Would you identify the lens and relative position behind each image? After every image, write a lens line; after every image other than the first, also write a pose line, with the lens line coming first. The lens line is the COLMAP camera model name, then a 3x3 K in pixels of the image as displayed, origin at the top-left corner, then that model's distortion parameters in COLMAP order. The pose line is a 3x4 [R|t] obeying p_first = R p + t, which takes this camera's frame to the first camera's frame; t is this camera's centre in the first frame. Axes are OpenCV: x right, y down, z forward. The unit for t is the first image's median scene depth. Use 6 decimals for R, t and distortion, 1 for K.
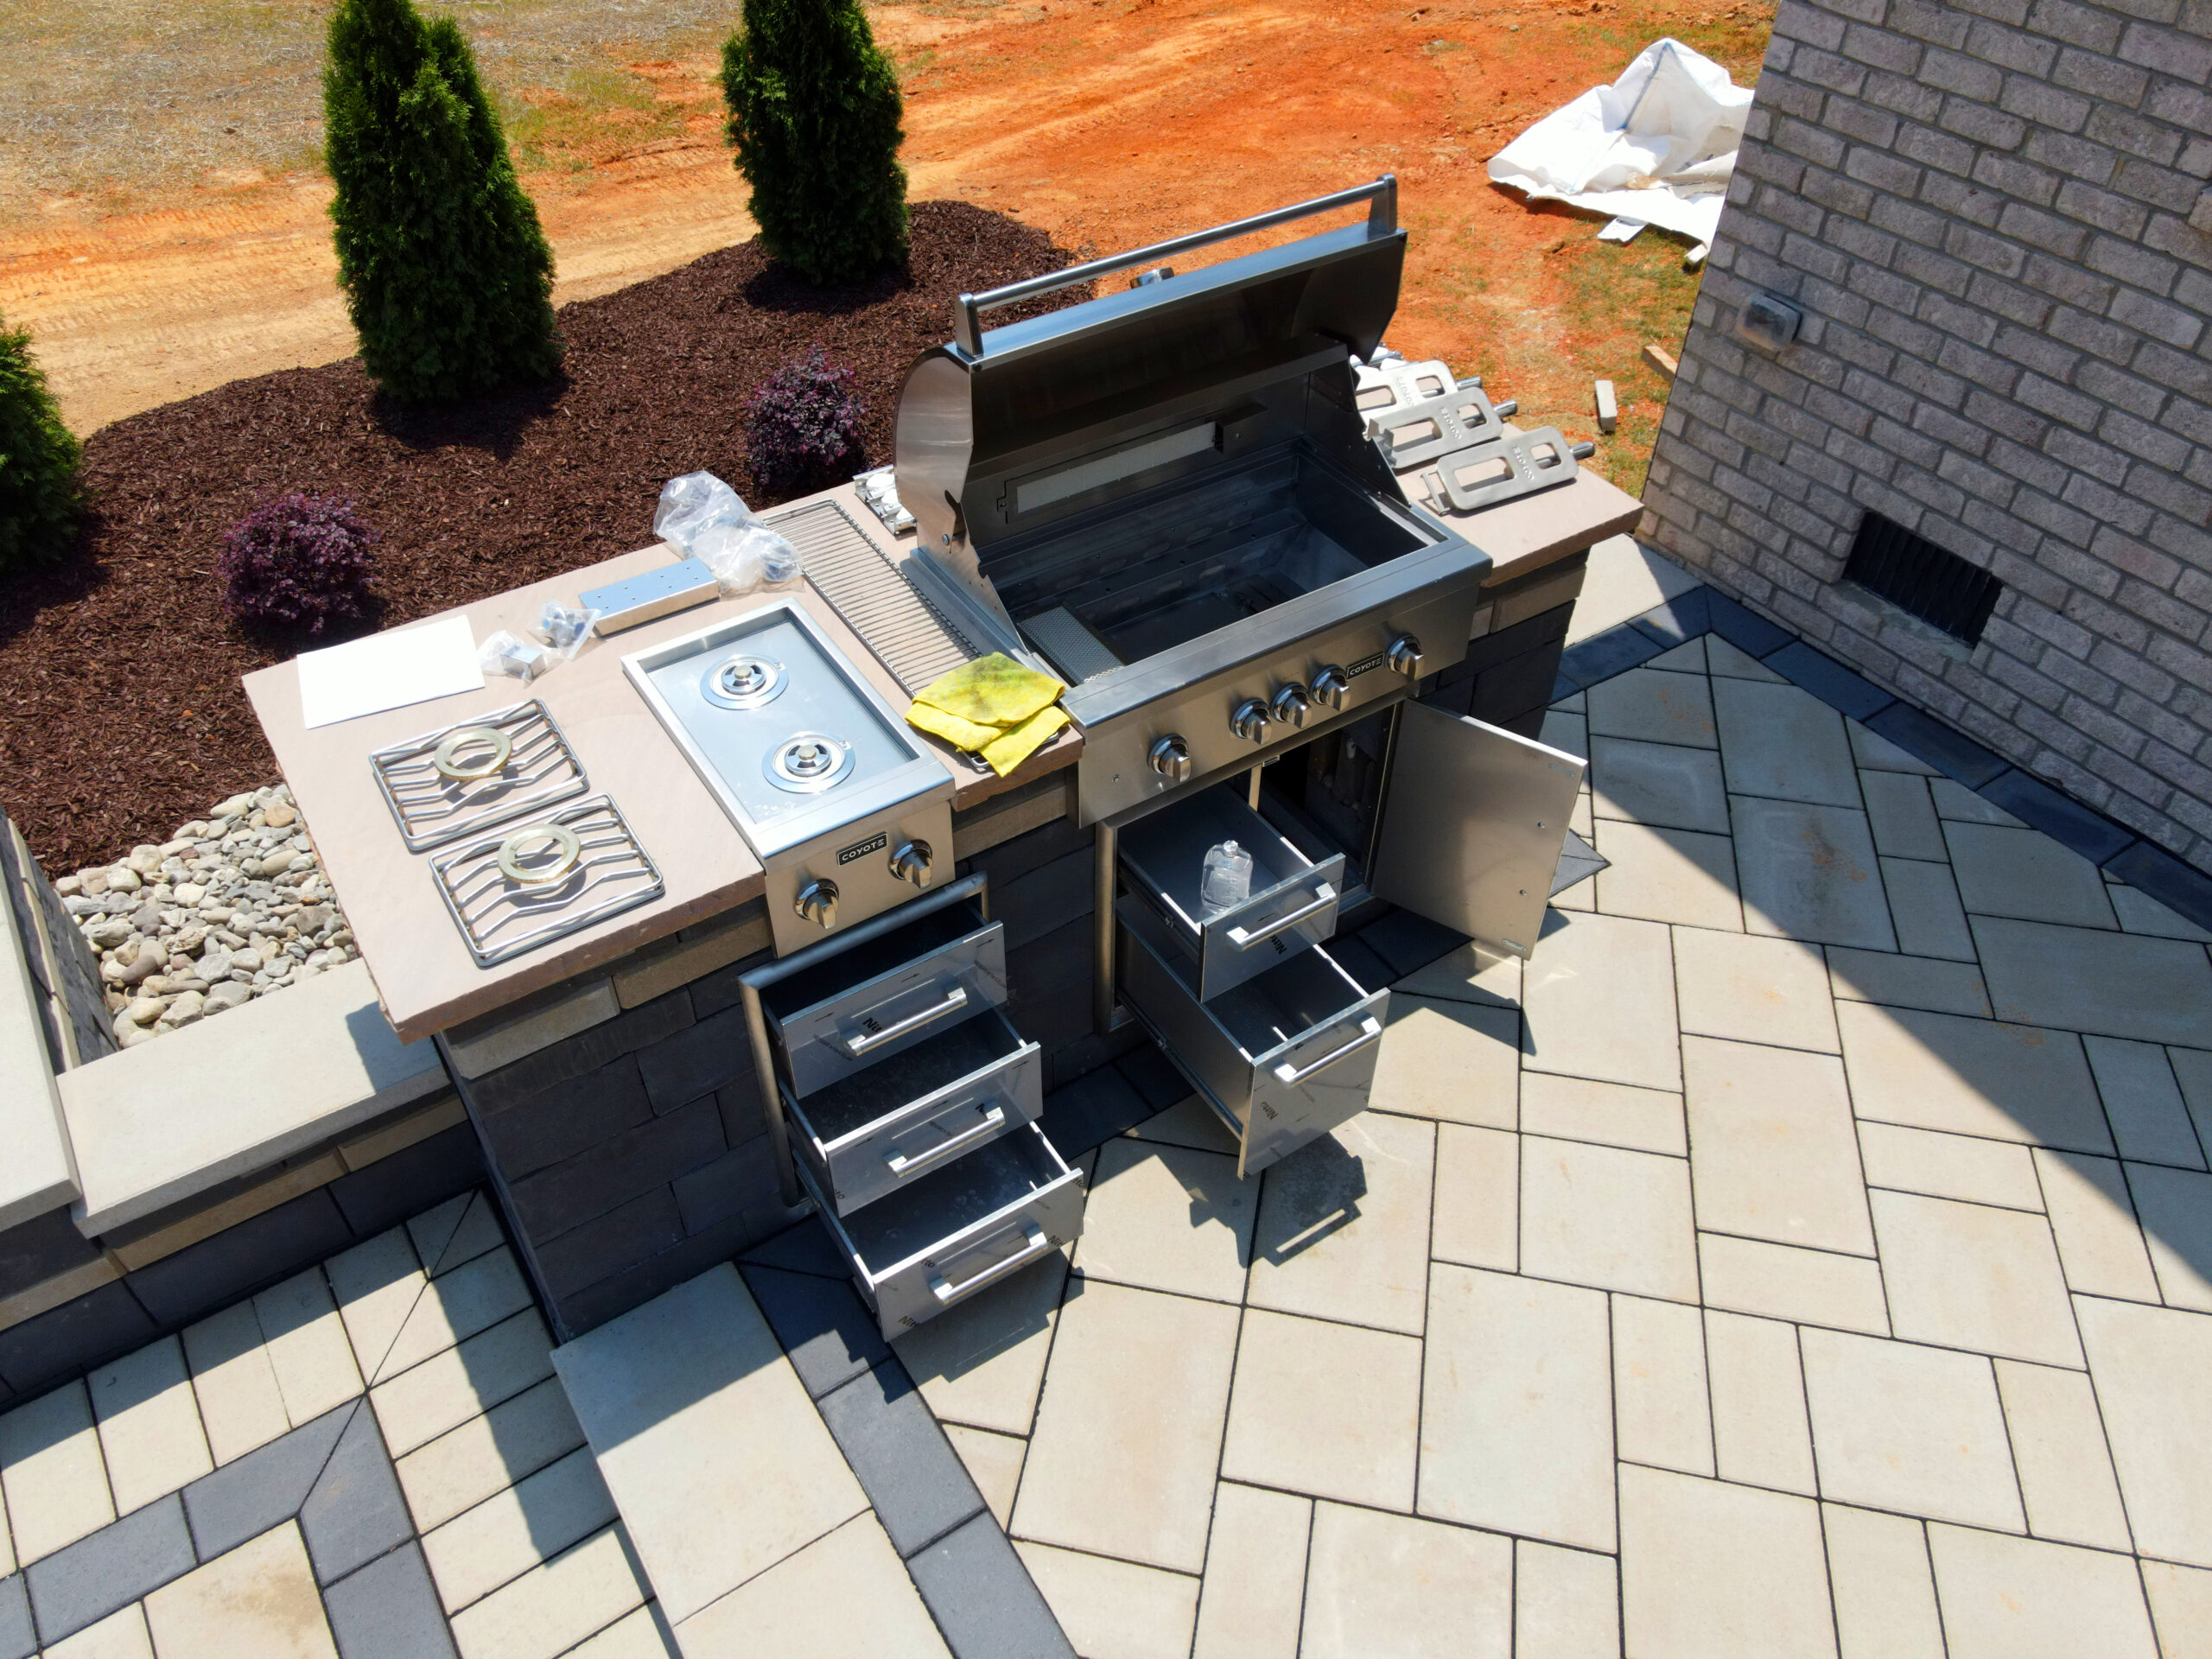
lens RADIAL K [[1612.9, 0, 1098.9], [0, 1612.9, 819.9], [0, 0, 1]] dist [0.019961, -0.000575]
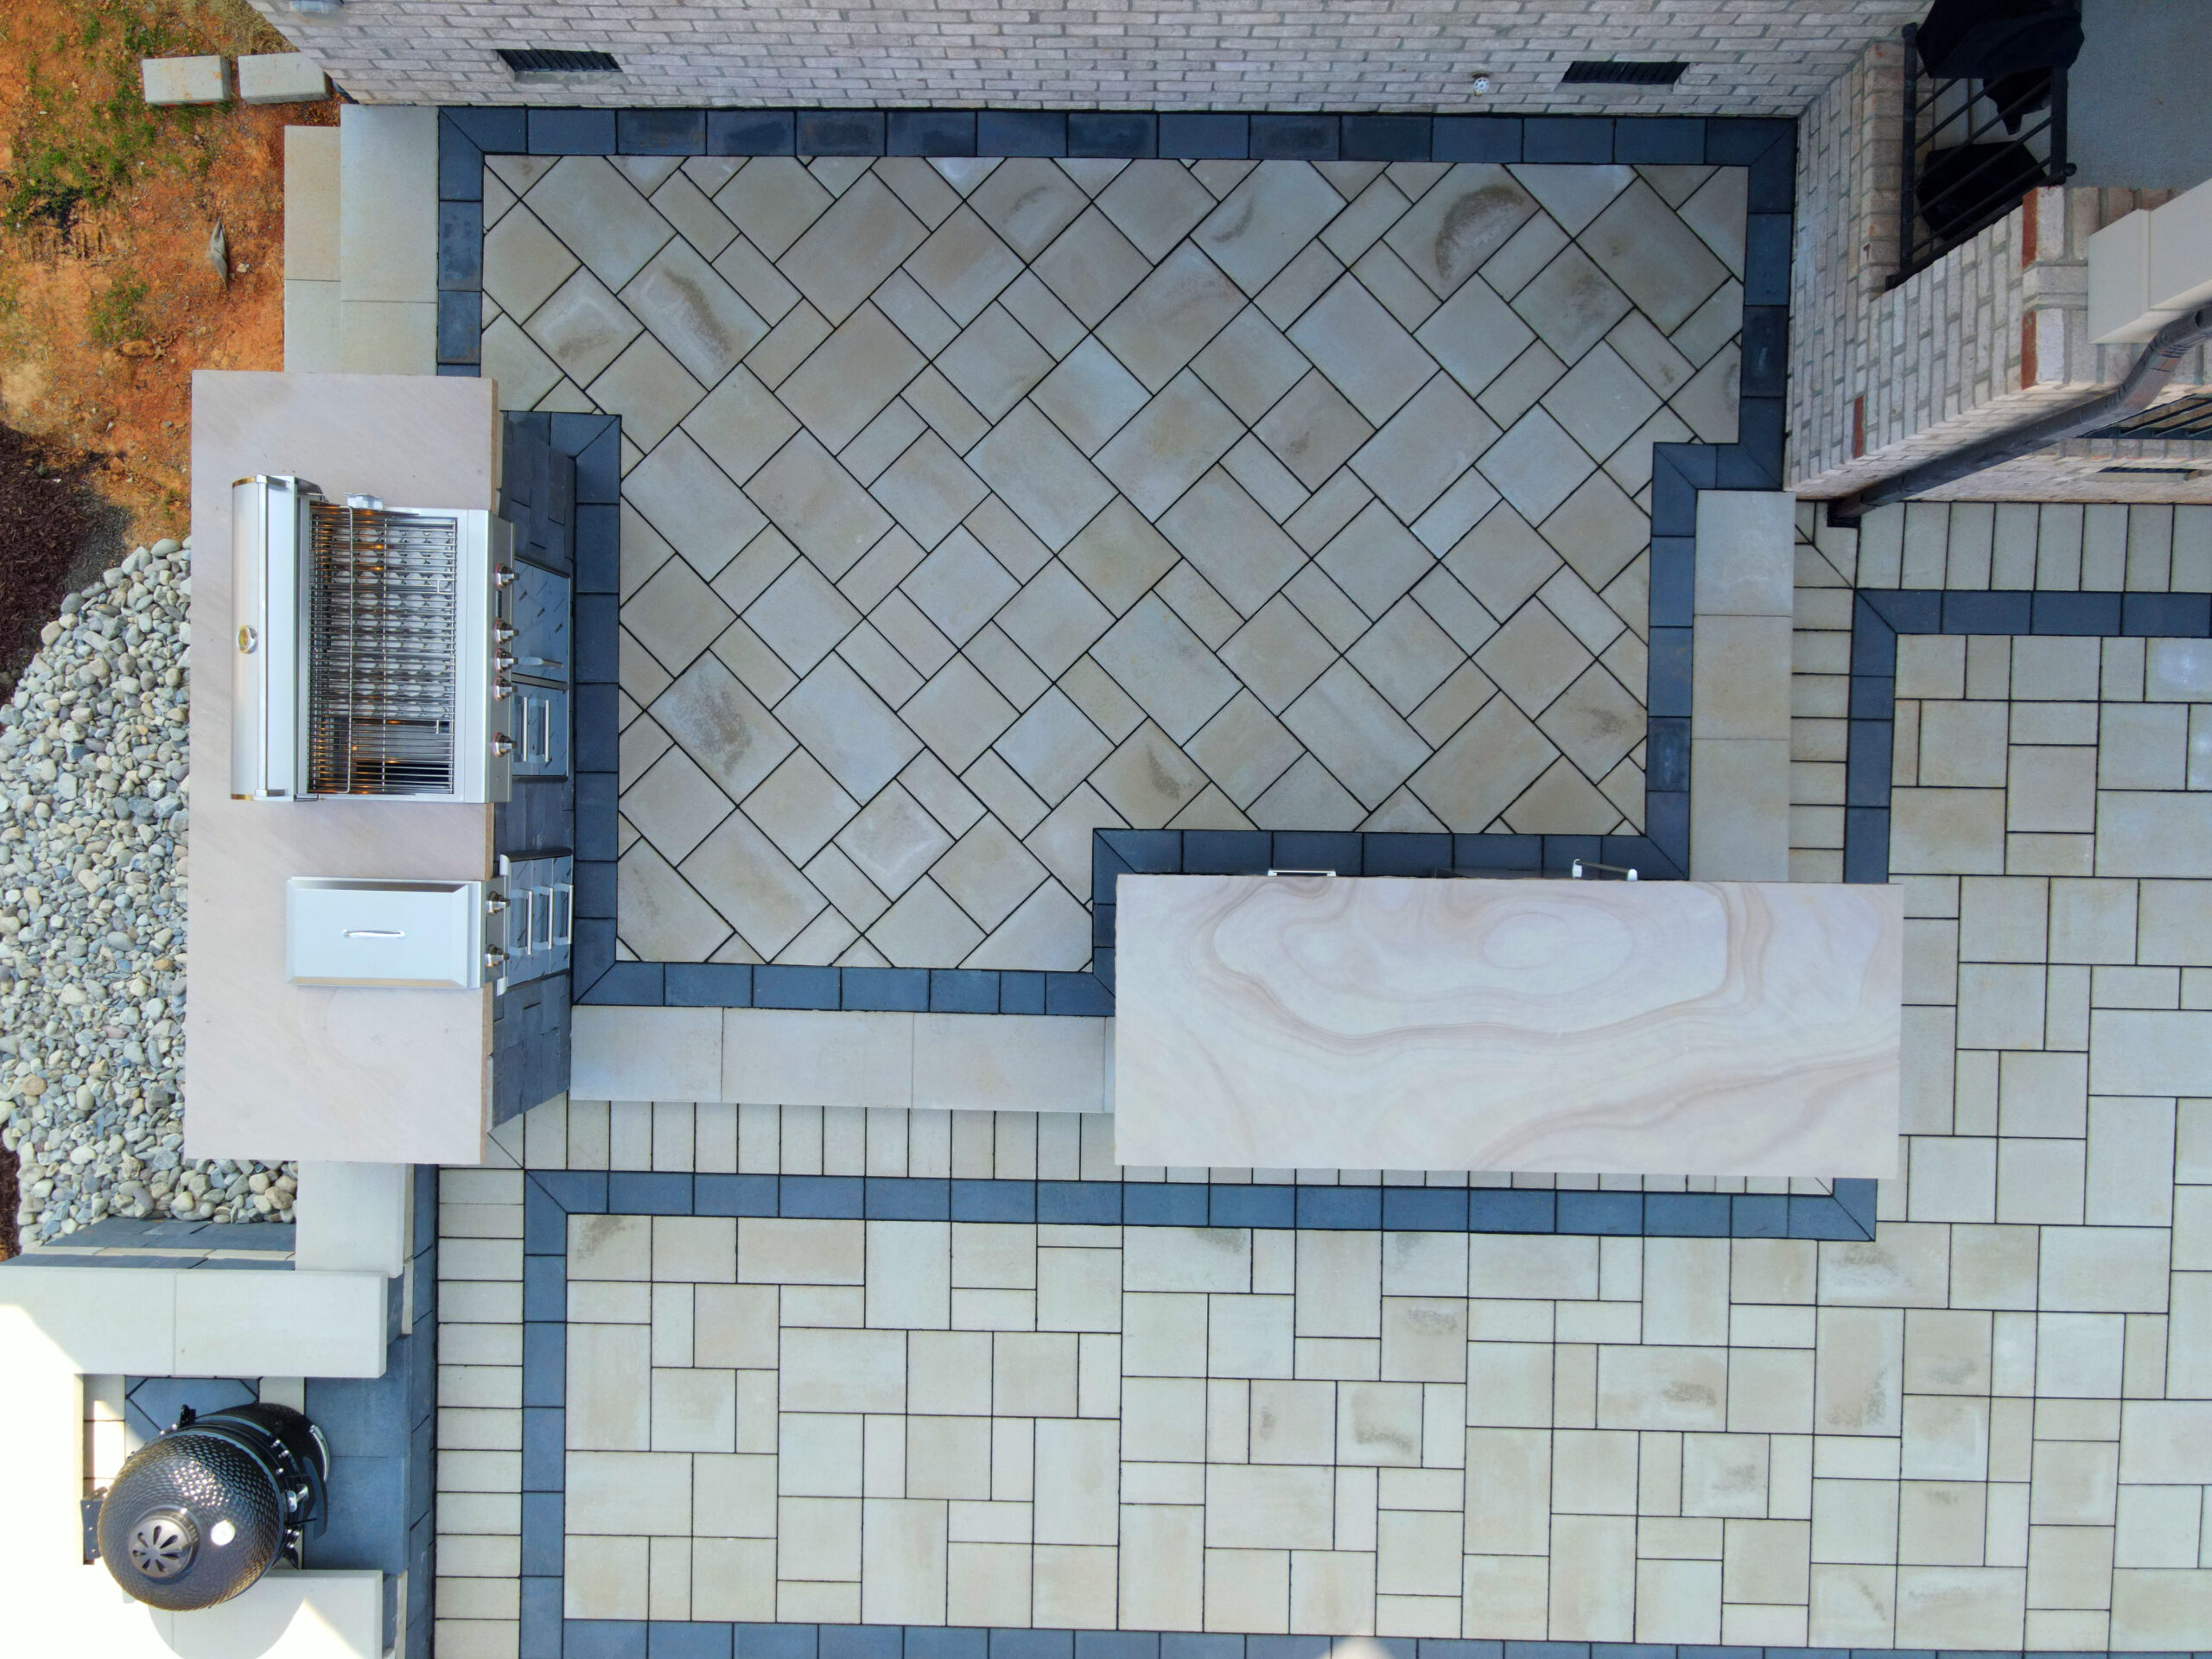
lens RADIAL K [[1612.9, 0, 1098.9], [0, 1612.9, 819.9], [0, 0, 1]] dist [0.019961, -0.000575]
pose [[0.568108, -0.822229, -0.034524, 0.383556], [0.571463, 0.363962, 0.735501, -0.870345], [-0.592185, -0.437574, 0.676643, -0.601137]]
